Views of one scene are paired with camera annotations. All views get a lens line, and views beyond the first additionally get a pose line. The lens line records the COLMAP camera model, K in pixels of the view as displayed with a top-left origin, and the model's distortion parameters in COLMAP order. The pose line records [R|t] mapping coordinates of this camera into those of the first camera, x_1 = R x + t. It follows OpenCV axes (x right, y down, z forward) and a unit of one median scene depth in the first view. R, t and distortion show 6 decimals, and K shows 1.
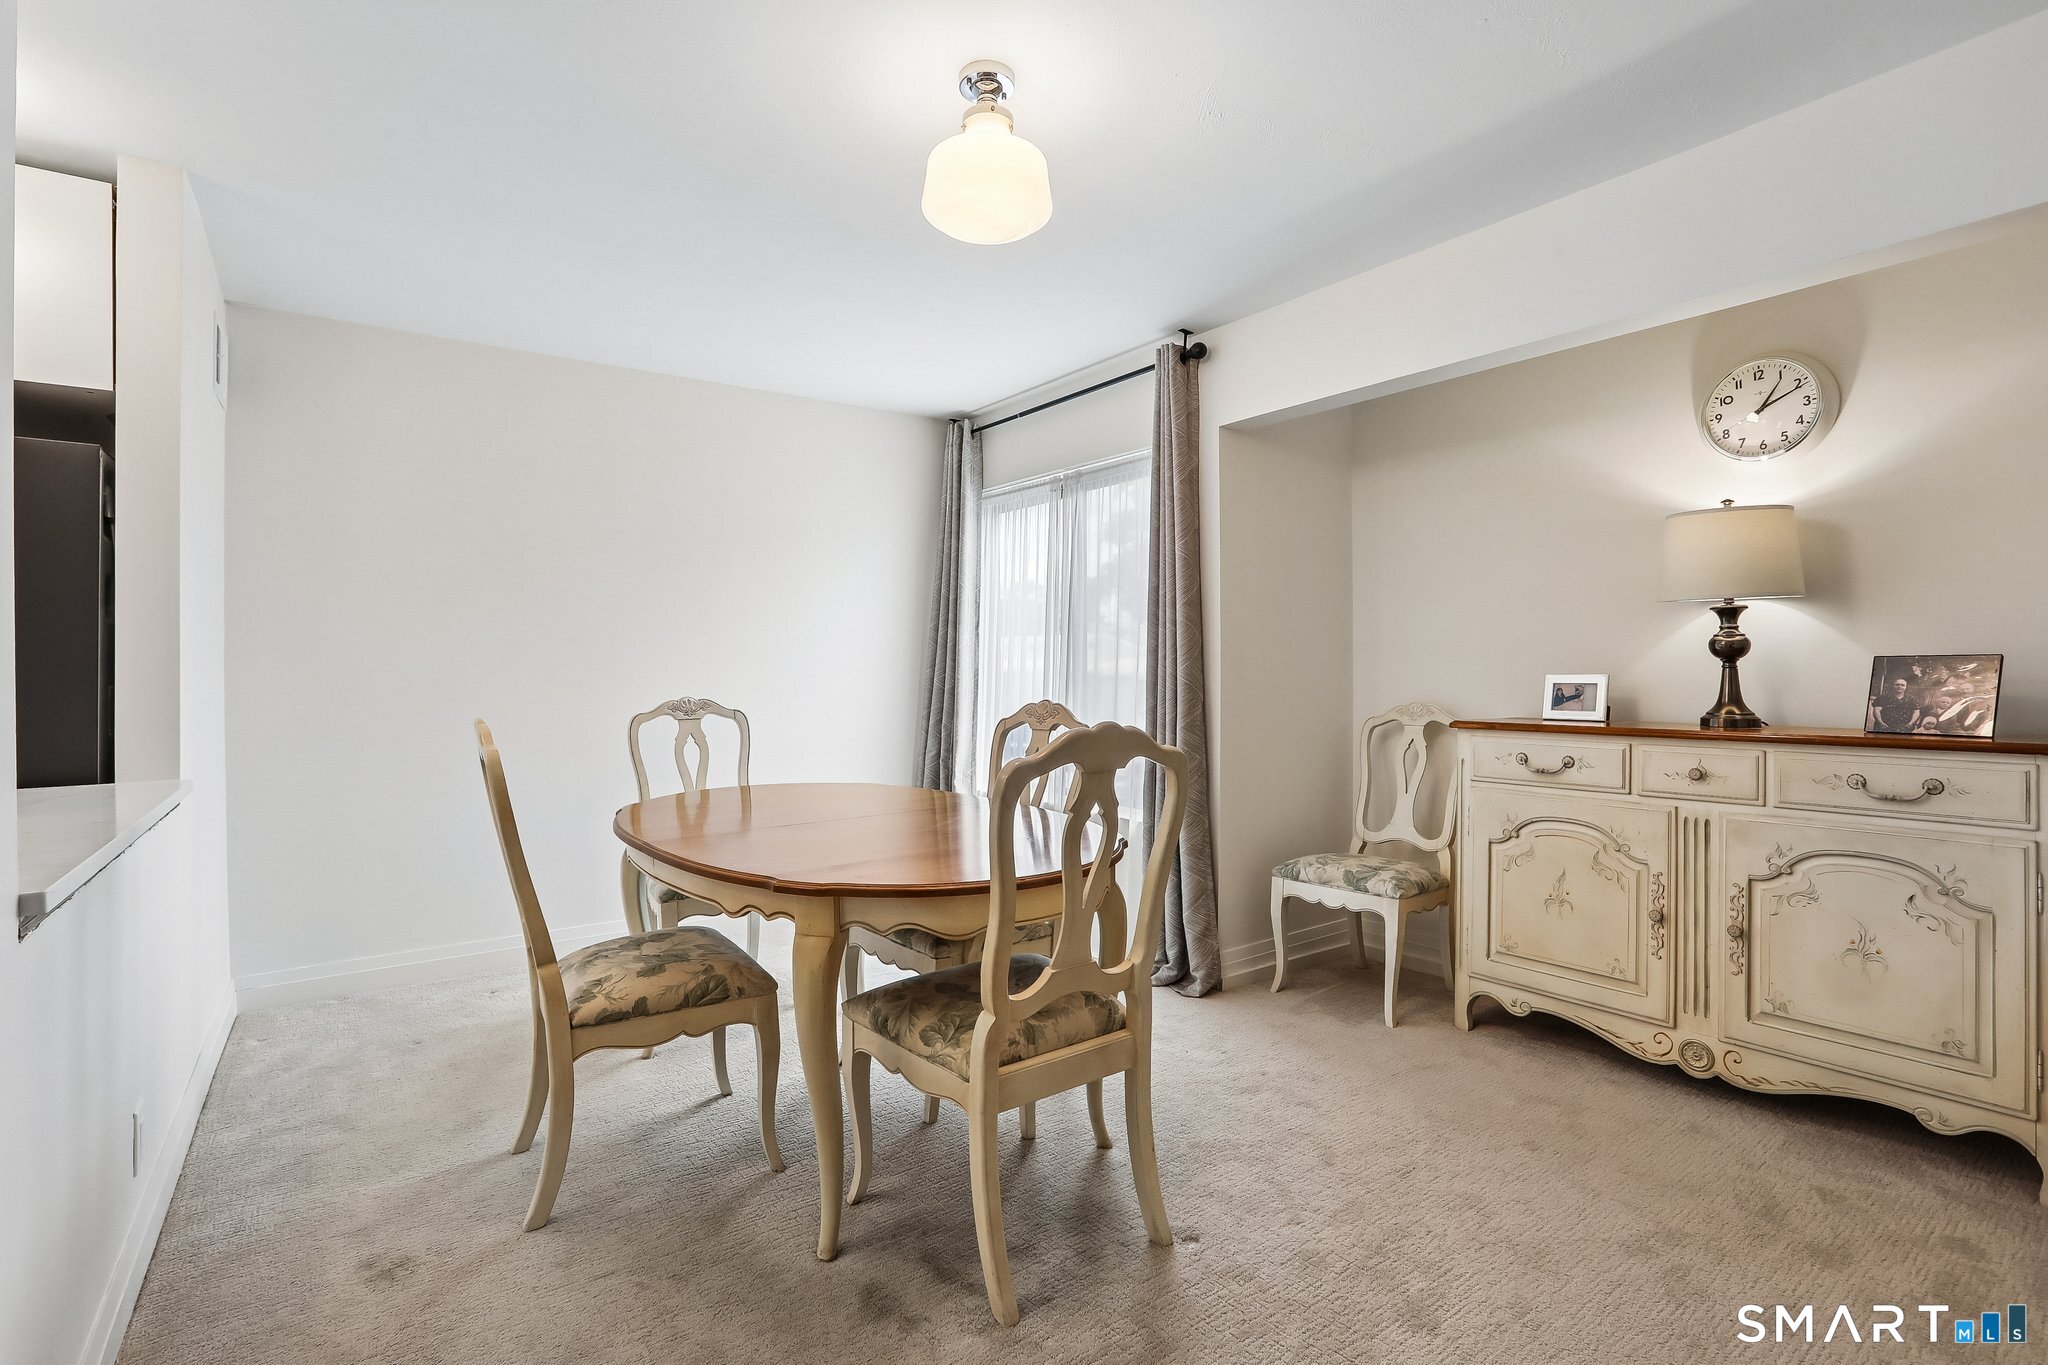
lens RADIAL K [[952.7, 0, 1017.3], [0, 952.7, 674.5], [0, 0, 1]] dist [-0.023490, 0.000547]
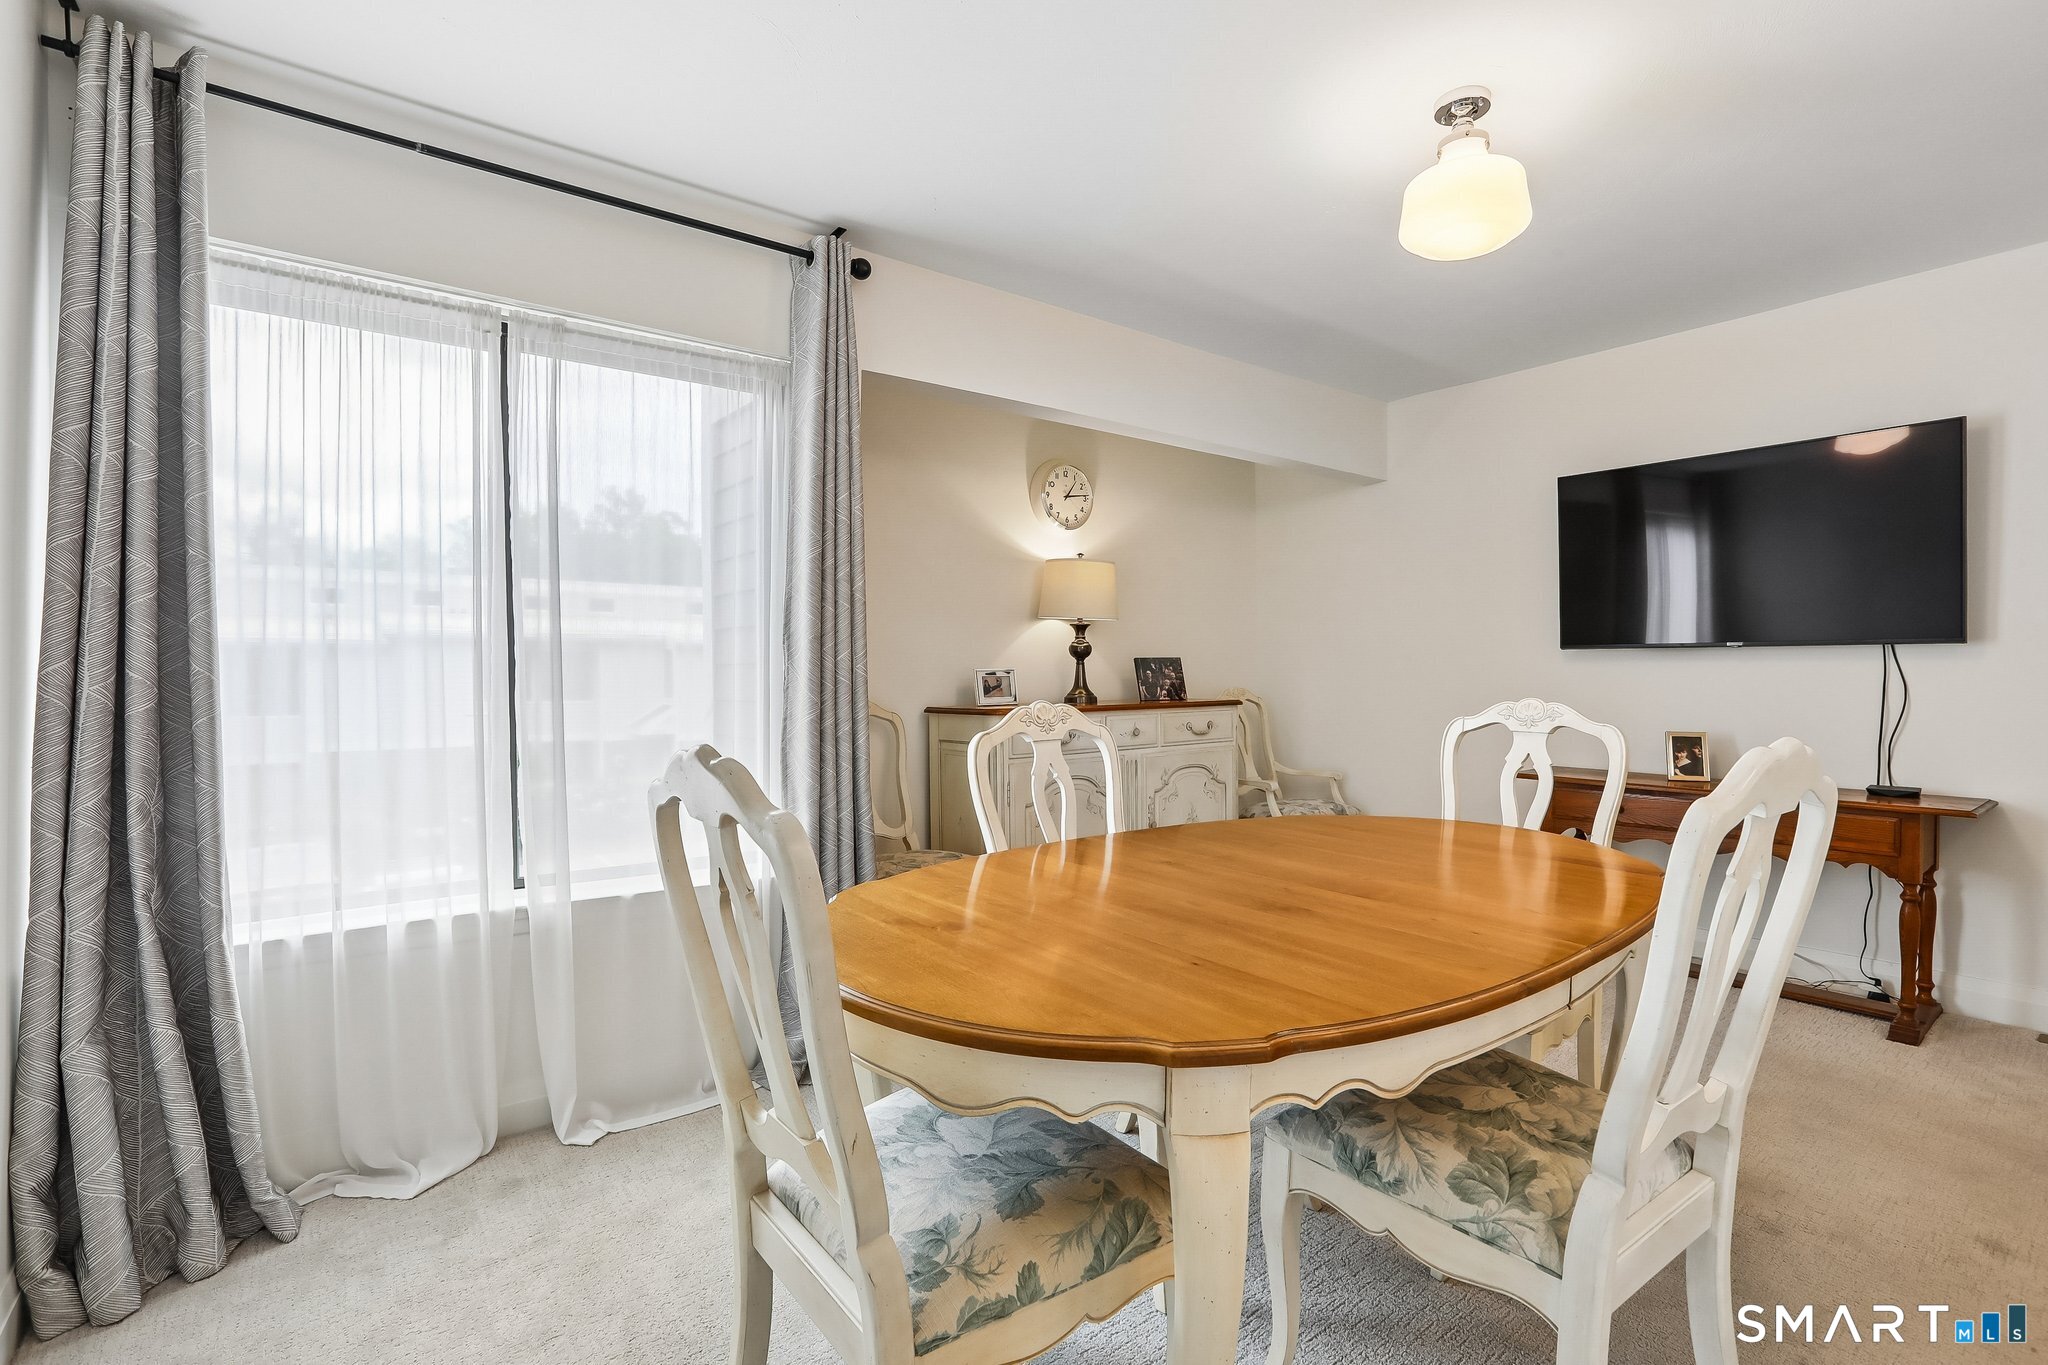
lens RADIAL K [[952.7, 0, 1020.2], [0, 952.7, 673.0], [0, 0, 1]] dist [-0.023490, 0.000547]
pose [[-0.020589, -0.007427, 0.999760, -0.799492], [0.005413, 0.999957, 0.007540, -0.004566], [-0.999773, 0.005567, -0.020548, 1.143673]]
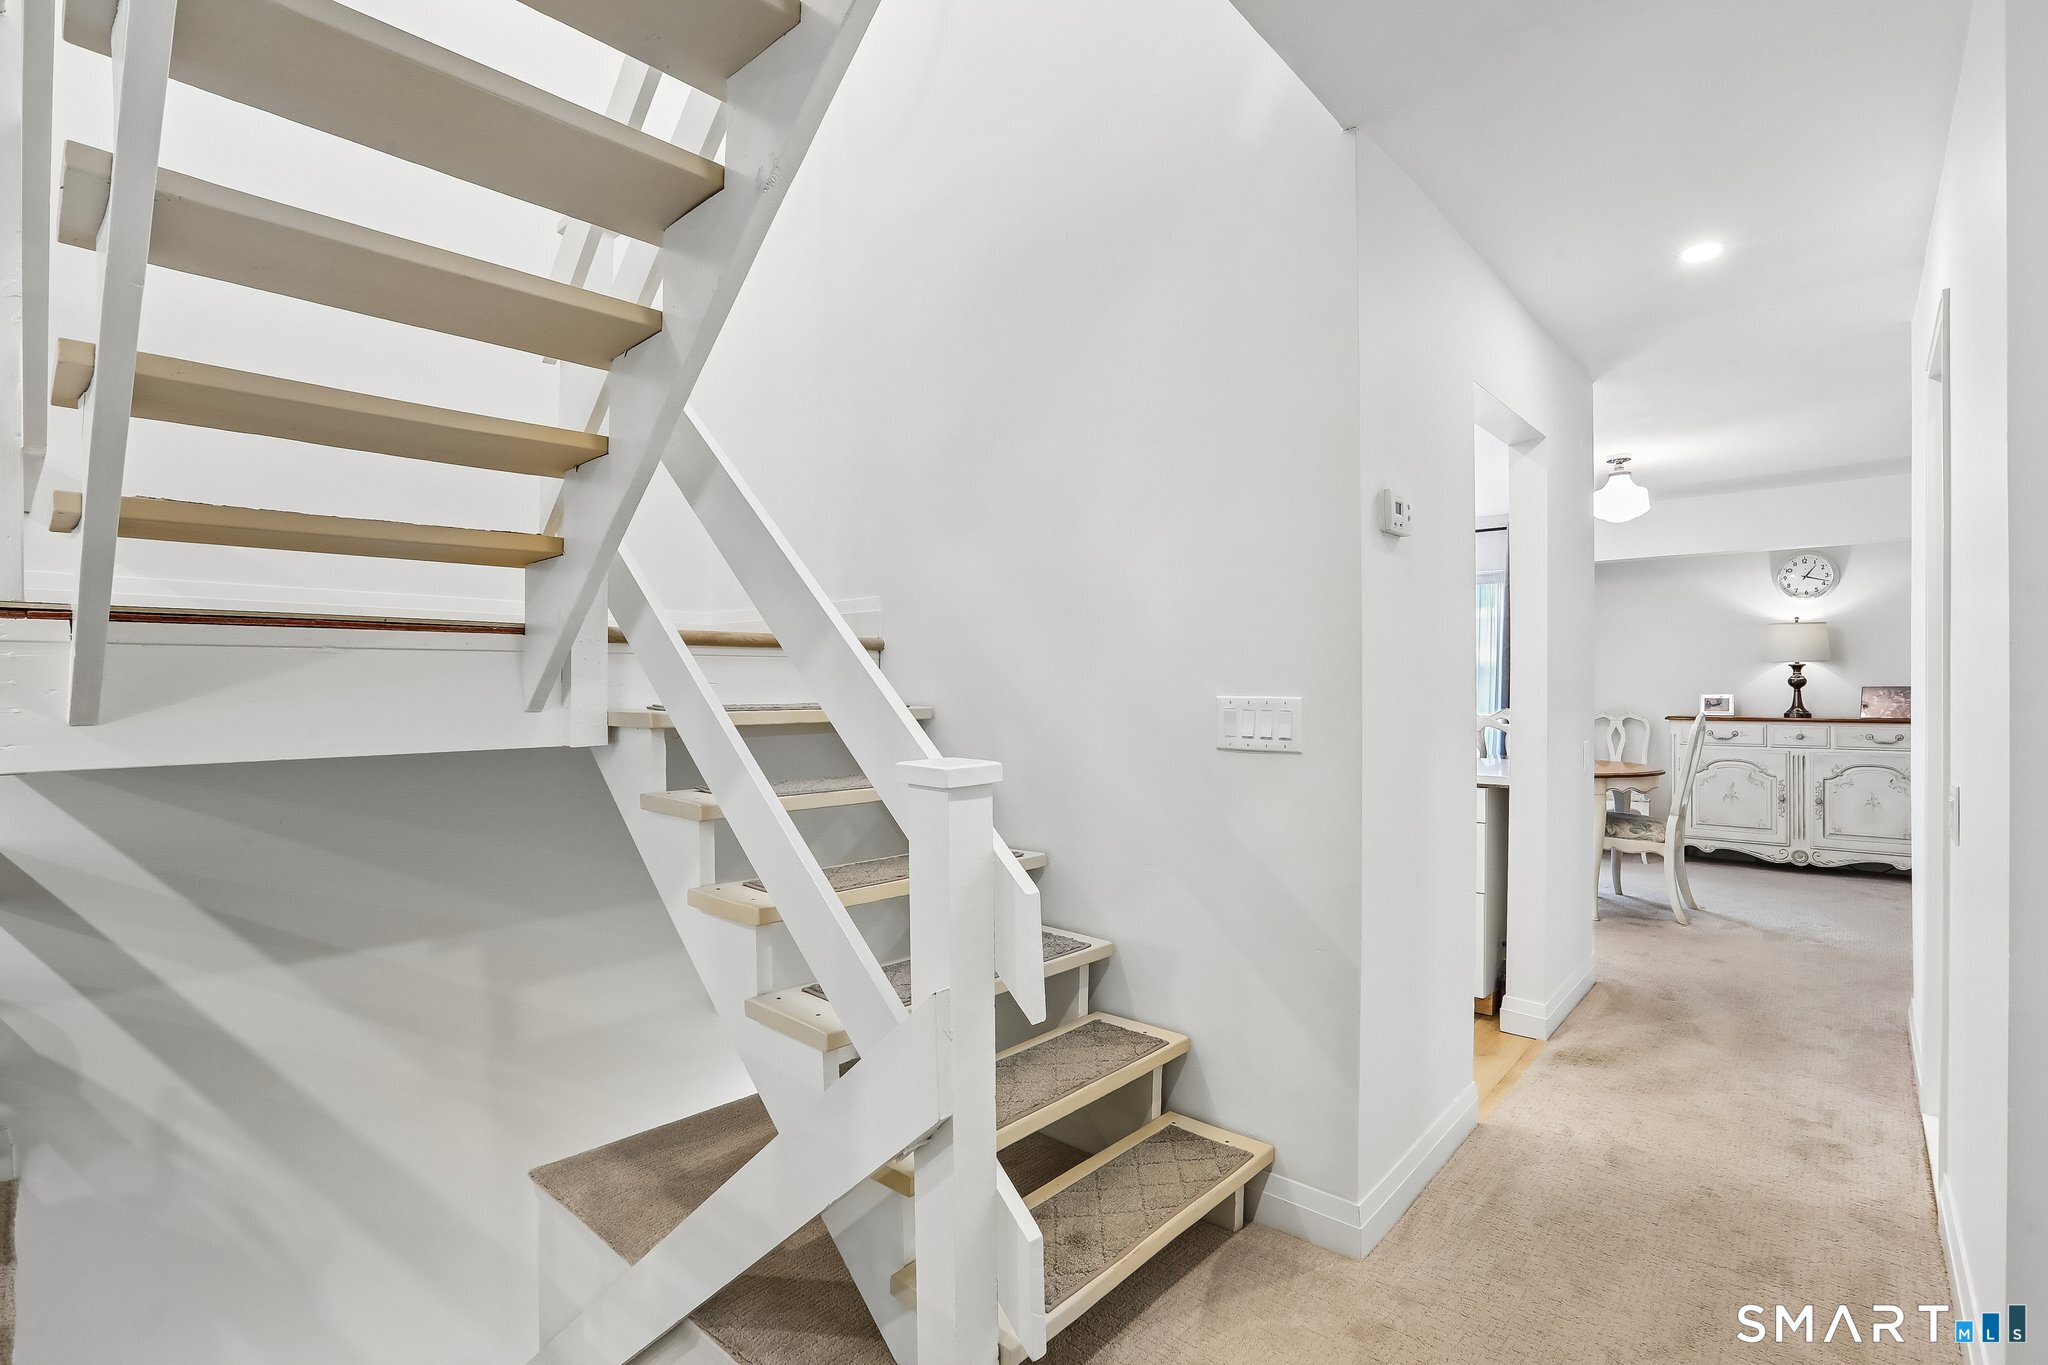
lens RADIAL K [[952.7, 0, 1012.6], [0, 952.7, 684.2], [0, 0, 1]] dist [-0.023490, 0.000547]
pose [[0.977765, -0.001240, 0.209698, -1.596182], [0.001738, 0.999996, -0.002189, -0.022543], [-0.209695, 0.002505, 0.977764, -0.830868]]
